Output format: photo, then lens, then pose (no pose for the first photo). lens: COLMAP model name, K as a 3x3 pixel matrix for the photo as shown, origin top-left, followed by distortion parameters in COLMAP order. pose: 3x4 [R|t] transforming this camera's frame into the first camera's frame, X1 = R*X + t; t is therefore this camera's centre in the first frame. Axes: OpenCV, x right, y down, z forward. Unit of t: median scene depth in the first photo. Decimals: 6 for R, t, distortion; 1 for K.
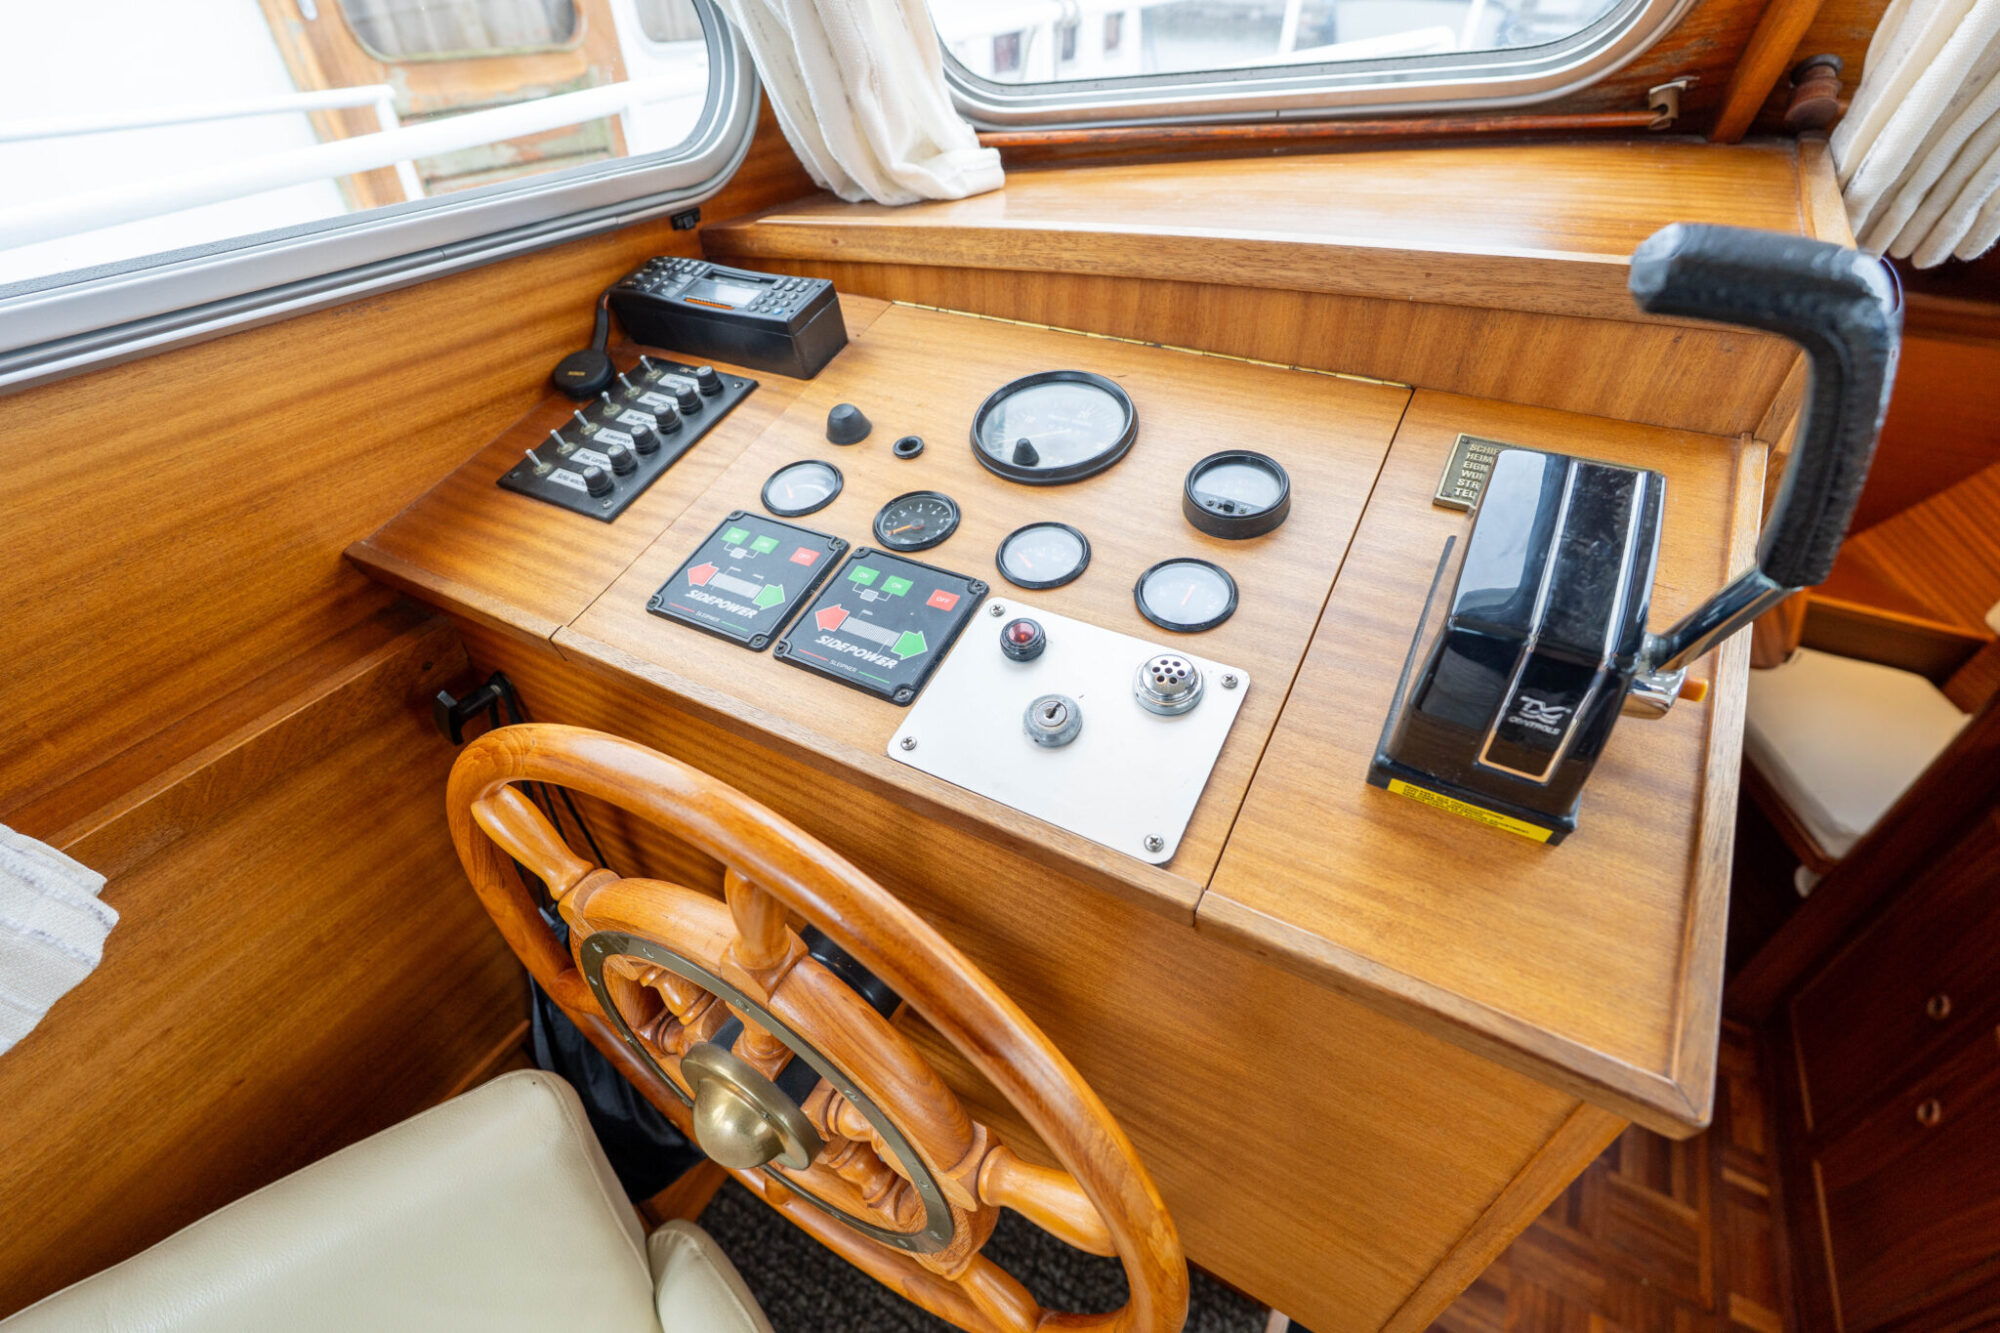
lens RADIAL K [[875.4, 0, 1000.0], [0, 875.4, 666.5], [0, 0, 1]] dist [-0.001509, -0.000424]
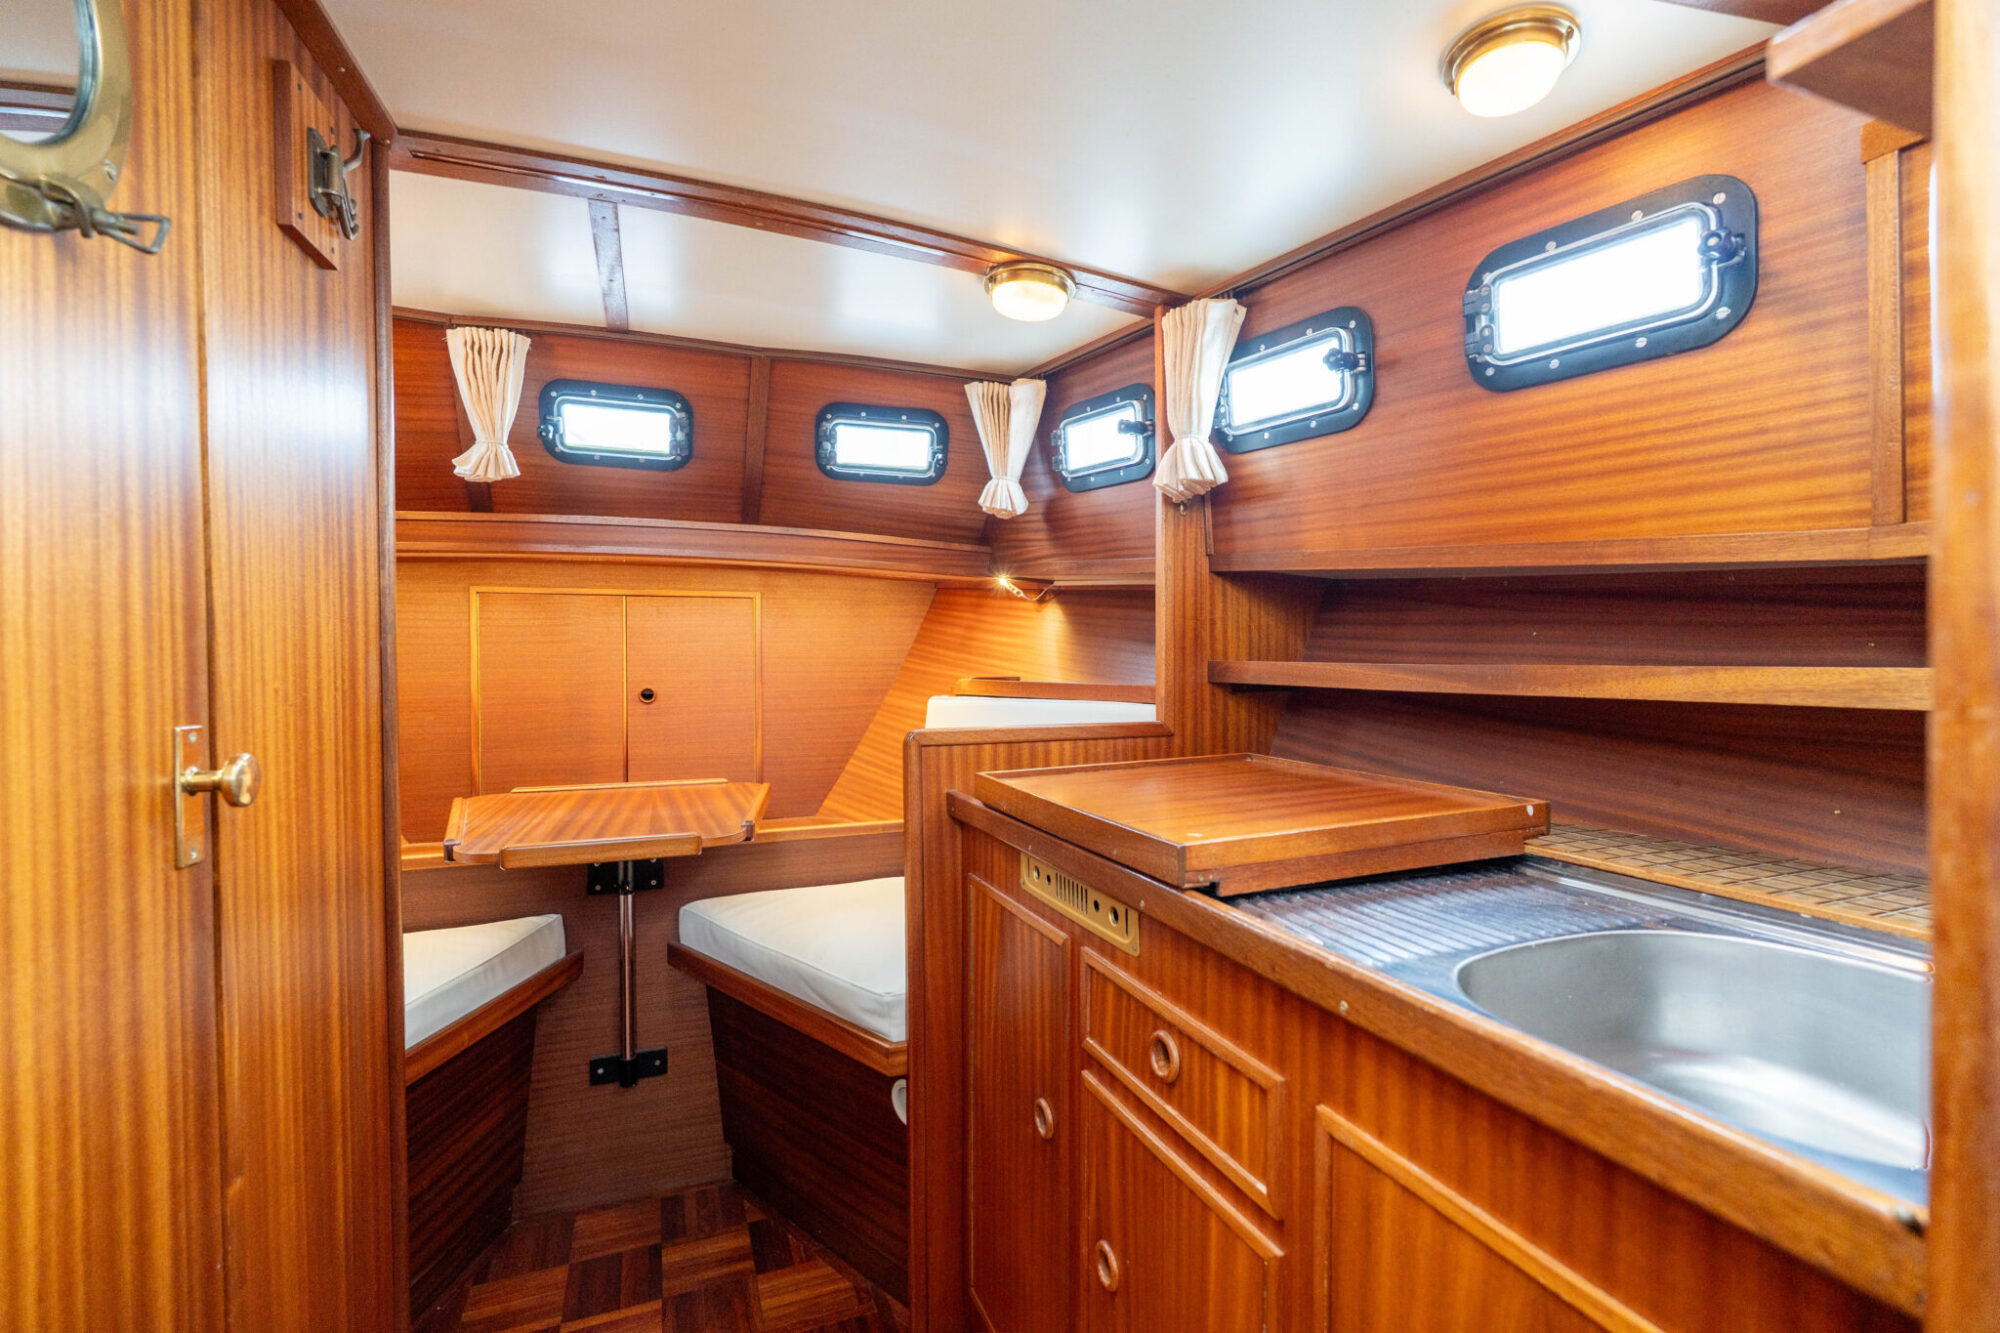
lens RADIAL K [[875.4, 0, 1000.0], [0, 875.4, 666.5], [0, 0, 1]] dist [-0.001509, -0.000424]
pose [[0.622473, -0.005522, 0.782622, 1.411154], [0.493649, 0.778739, -0.387138, 1.051011], [-0.607321, 0.627323, 0.487470, 1.254633]]
